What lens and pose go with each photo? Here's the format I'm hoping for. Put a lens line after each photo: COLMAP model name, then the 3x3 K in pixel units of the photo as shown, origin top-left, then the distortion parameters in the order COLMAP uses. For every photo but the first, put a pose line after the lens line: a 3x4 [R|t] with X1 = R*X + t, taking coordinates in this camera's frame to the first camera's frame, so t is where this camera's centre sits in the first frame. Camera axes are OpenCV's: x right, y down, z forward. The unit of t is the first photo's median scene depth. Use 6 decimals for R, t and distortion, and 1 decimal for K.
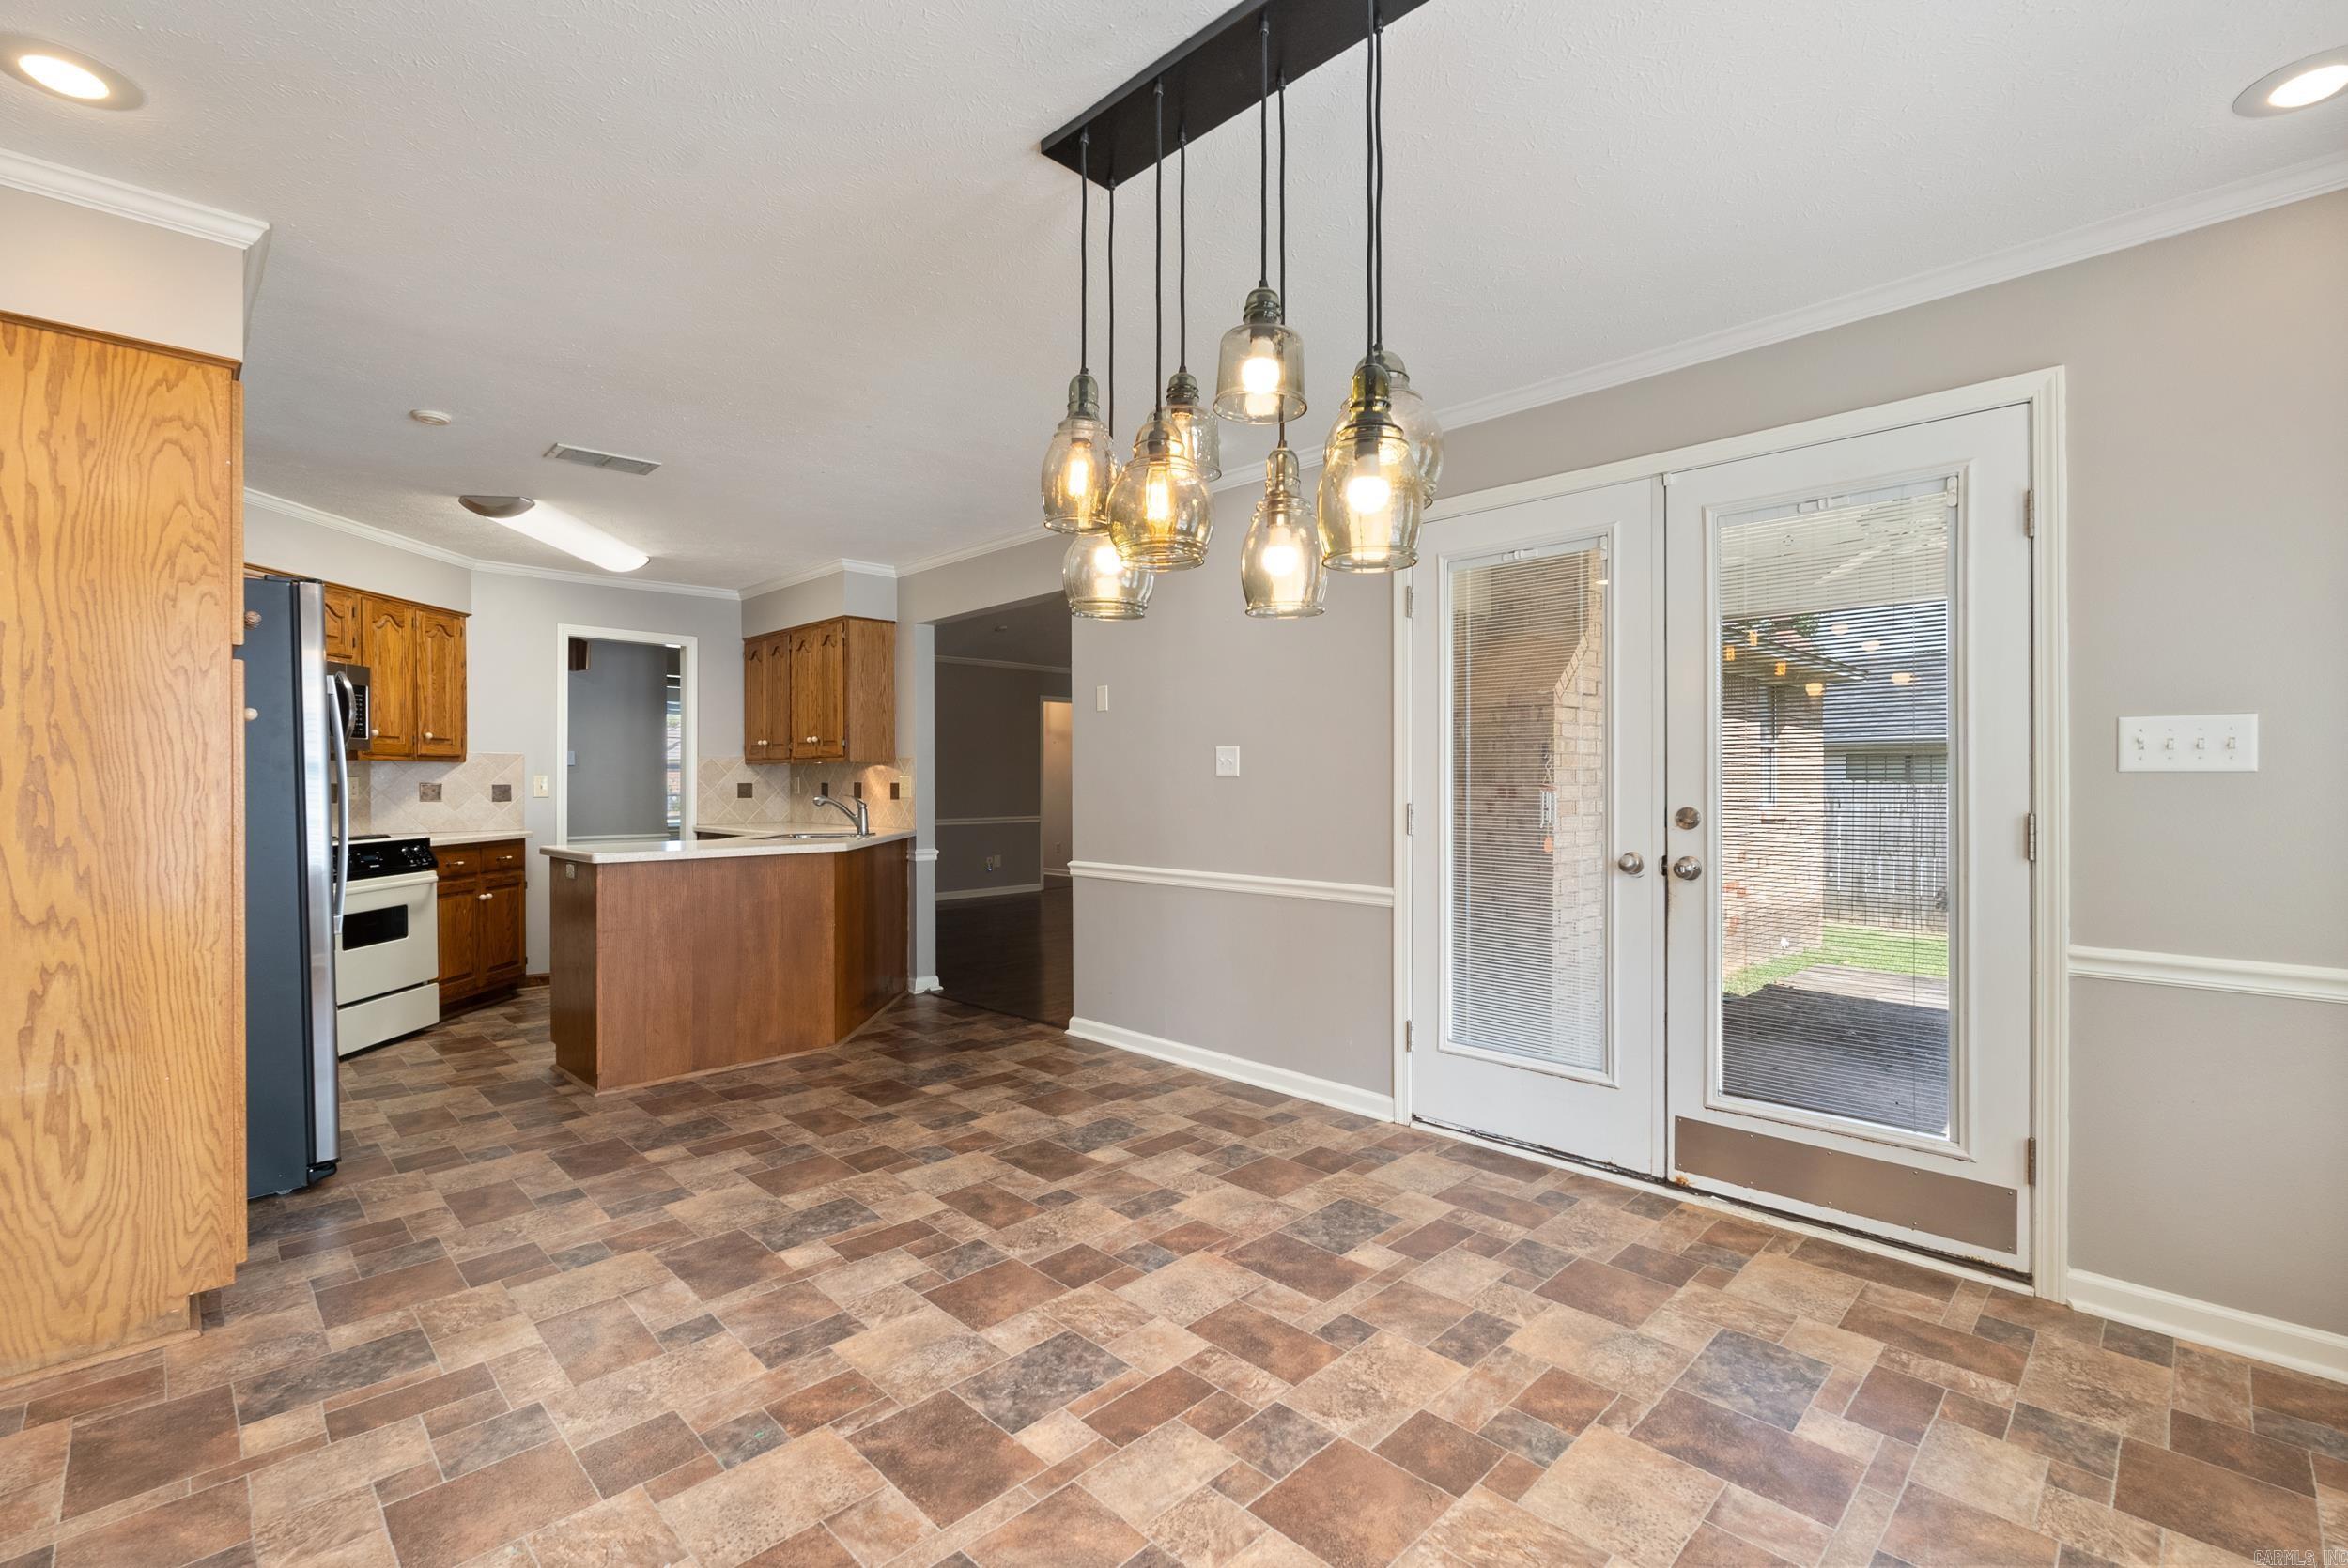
lens RADIAL K [[1038.3, 0, 1179.6], [0, 1038.3, 781.7], [0, 0, 1]] dist [-0.006095, 0.000709]
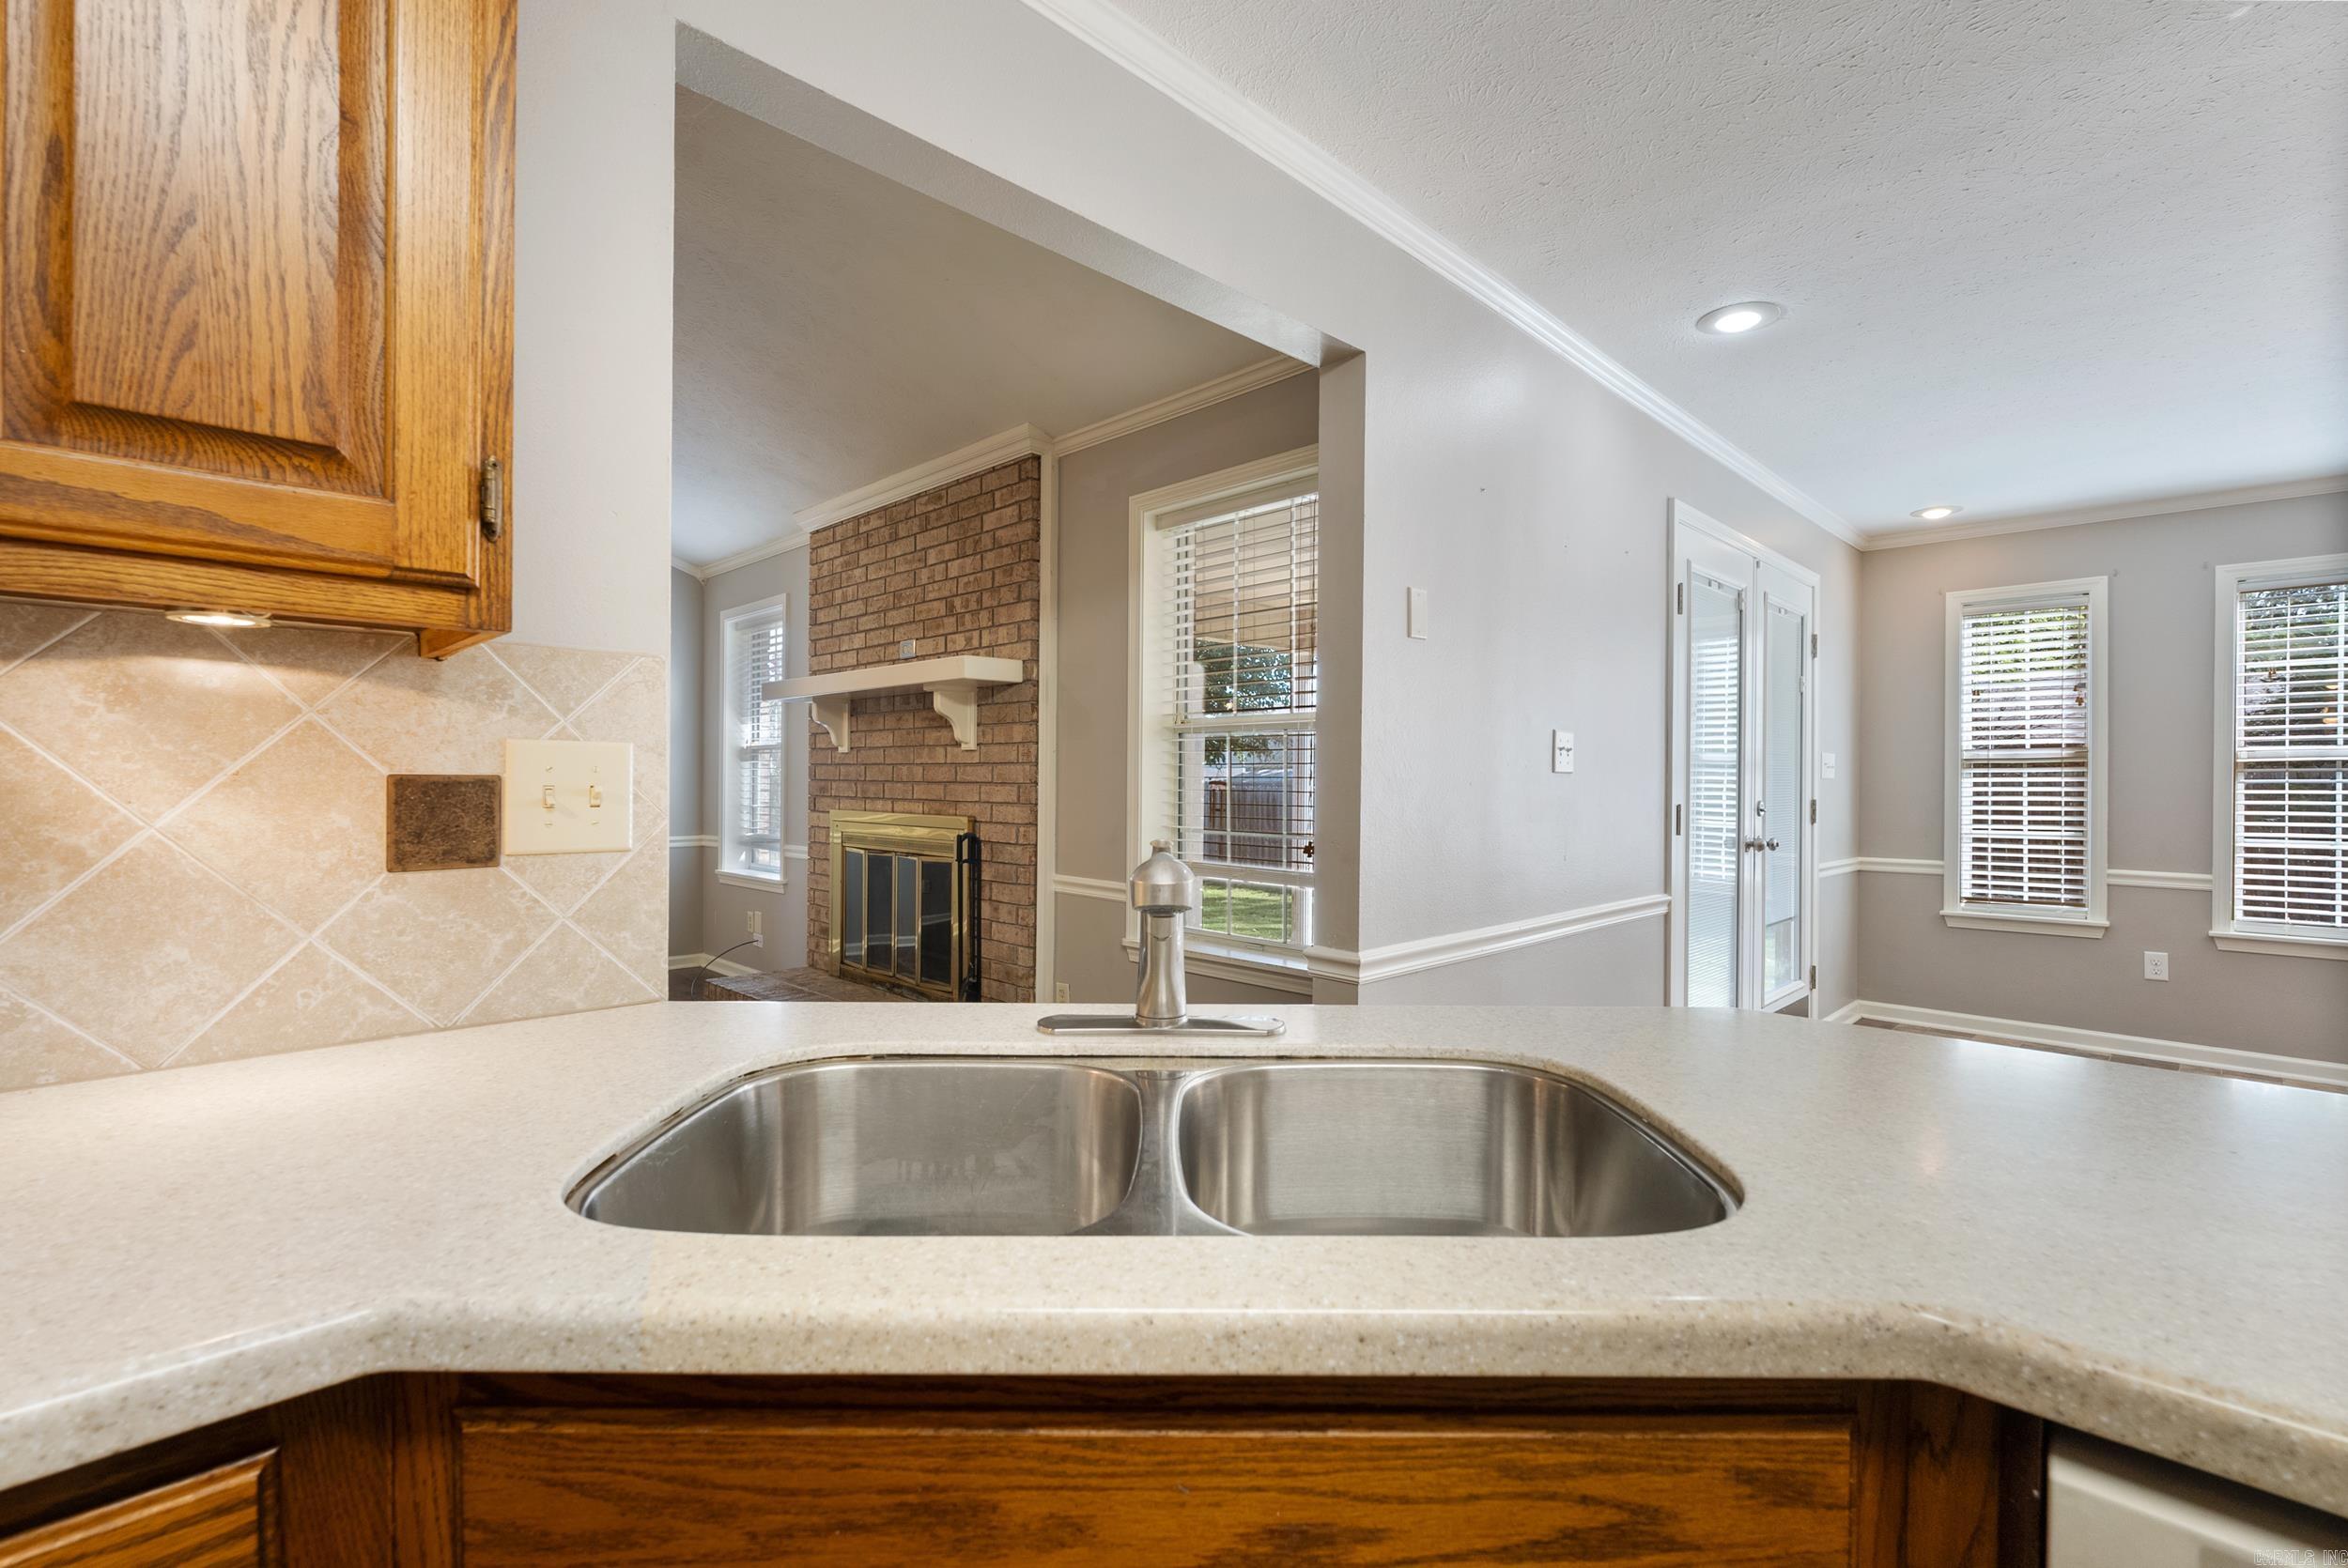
lens RADIAL K [[1038.3, 0, 1177.0], [0, 1038.3, 783.7], [0, 0, 1]] dist [-0.006095, 0.000709]
pose [[0.001355, -0.003953, 0.999991, -0.518602], [-0.007780, 0.999962, 0.003963, 0.001012], [-0.999969, -0.007785, 0.001324, 1.003641]]
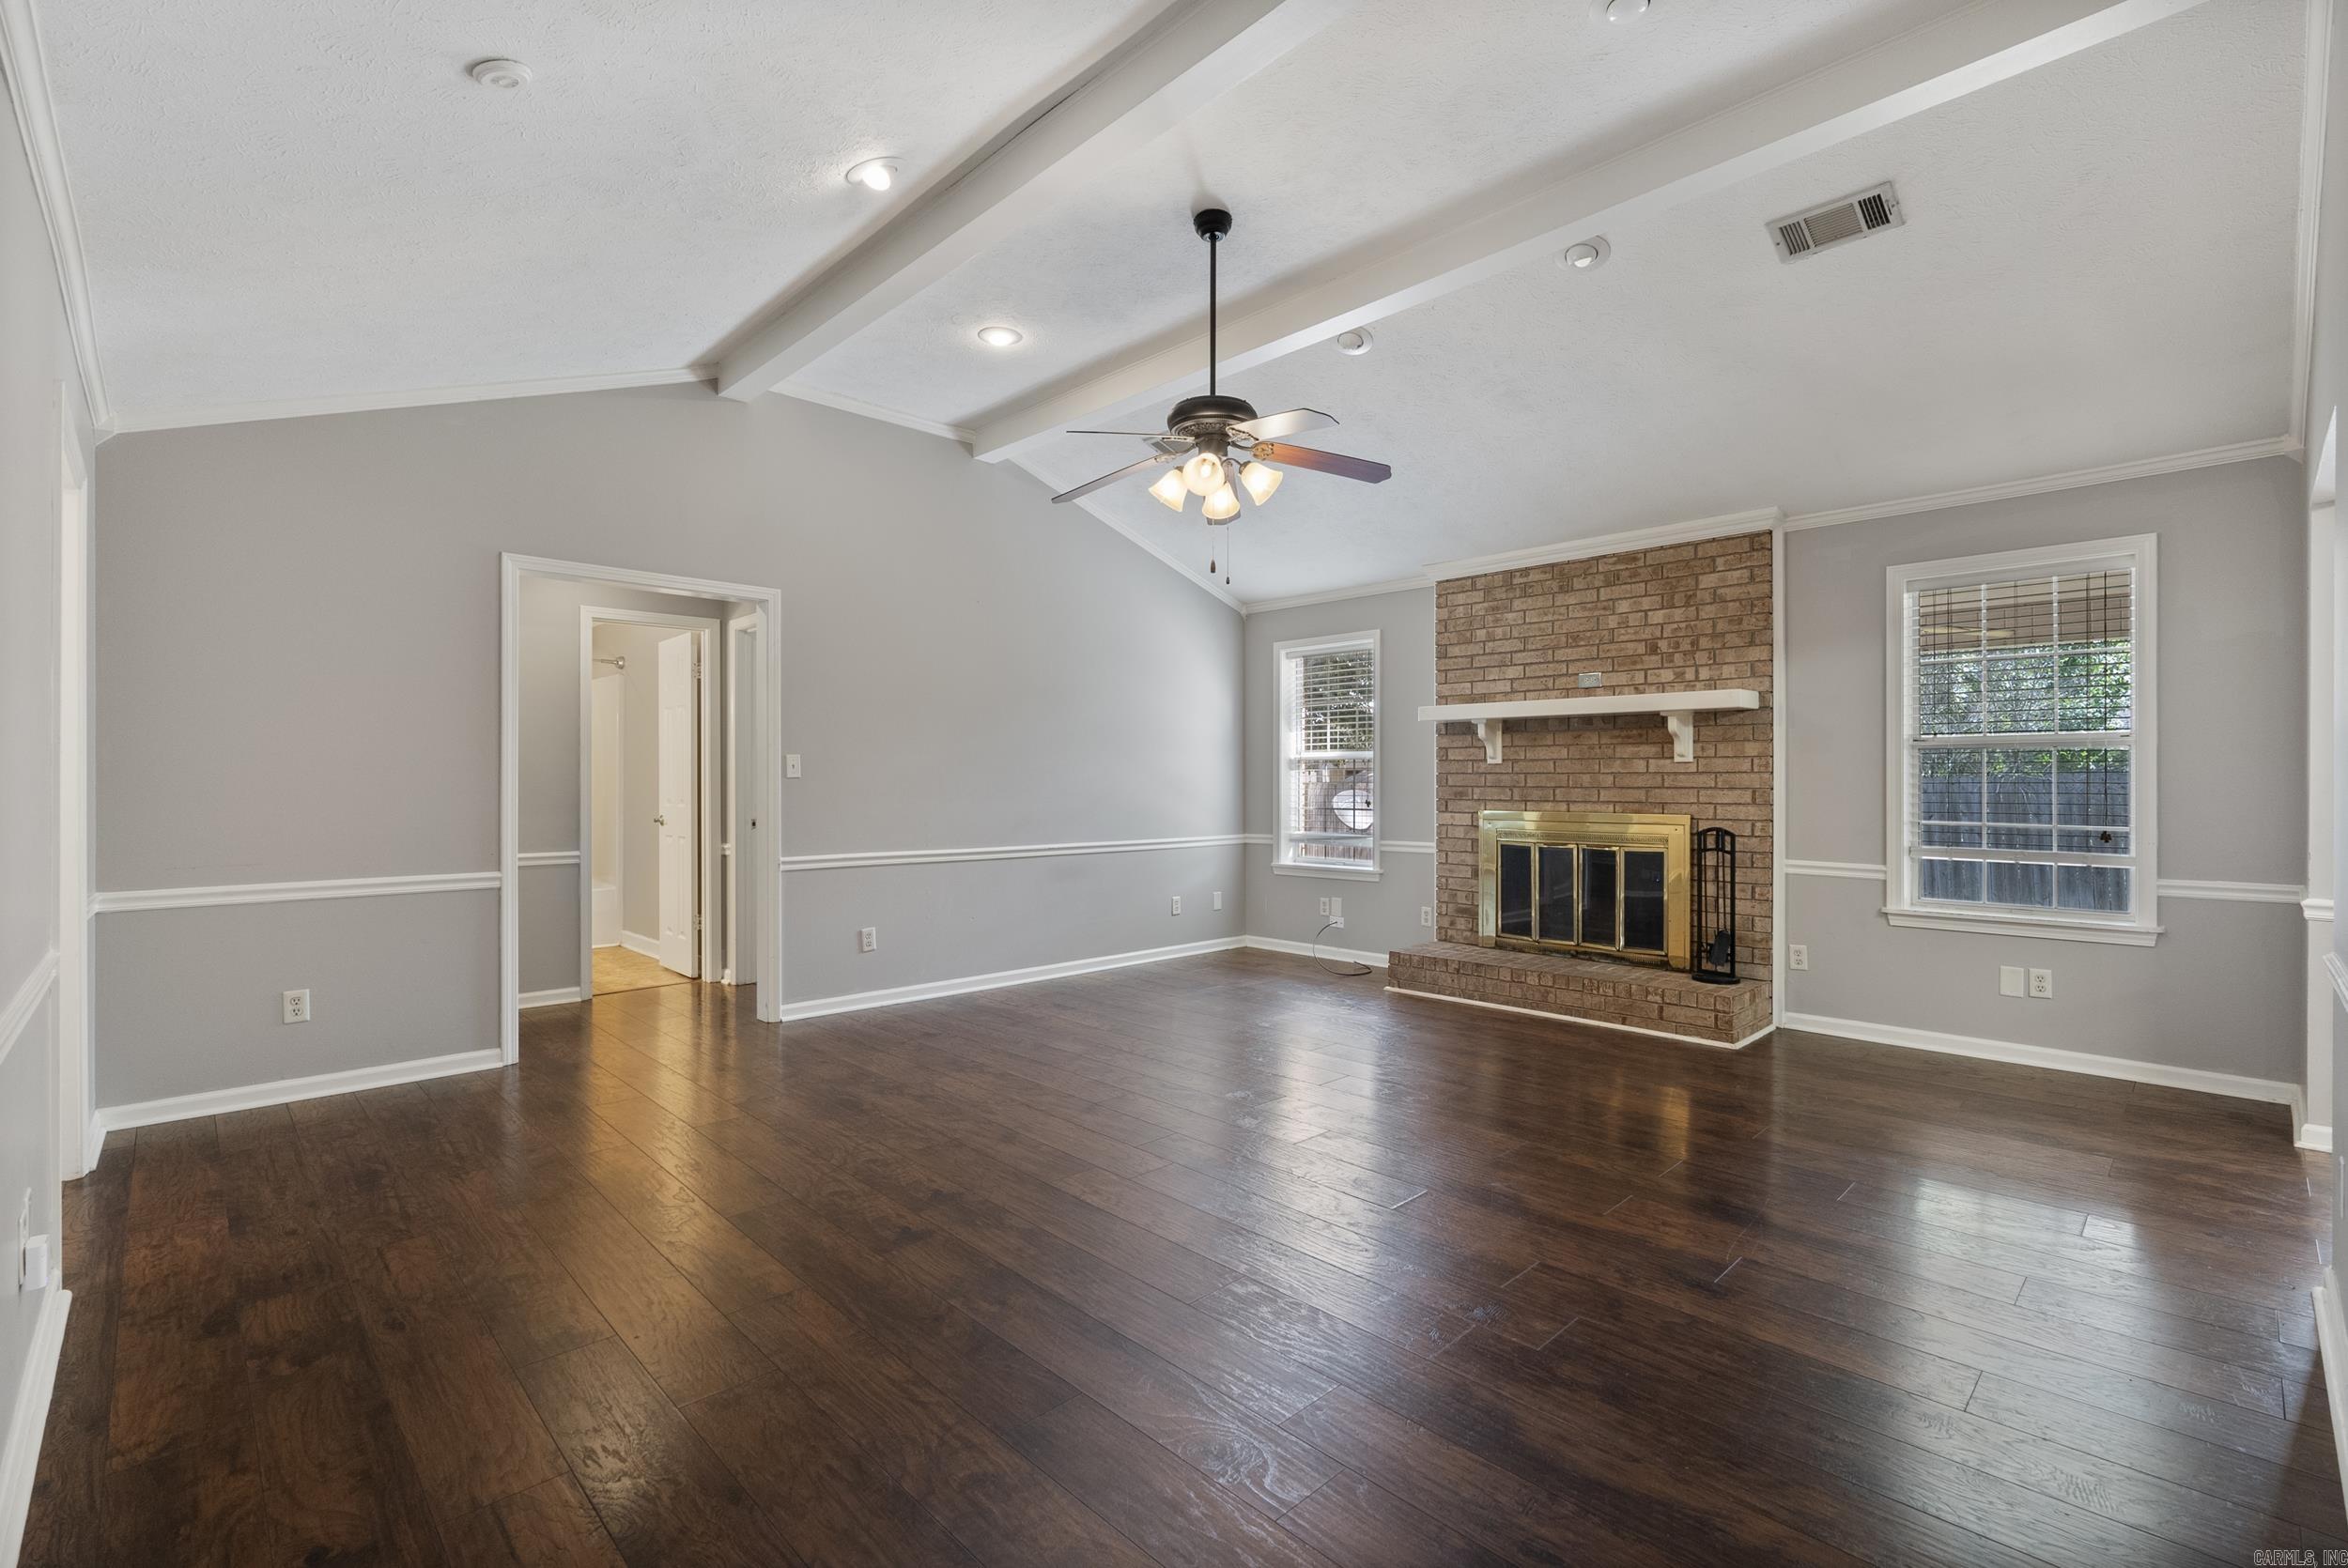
lens RADIAL K [[1038.3, 0, 1184.4], [0, 1038.3, 778.1], [0, 0, 1]] dist [-0.006095, 0.000709]
pose [[0.006380, 0.002860, 0.999976, -0.725037], [-0.000039, 0.999996, -0.002860, -0.002026], [-0.999980, -0.000021, 0.006380, 1.639749]]
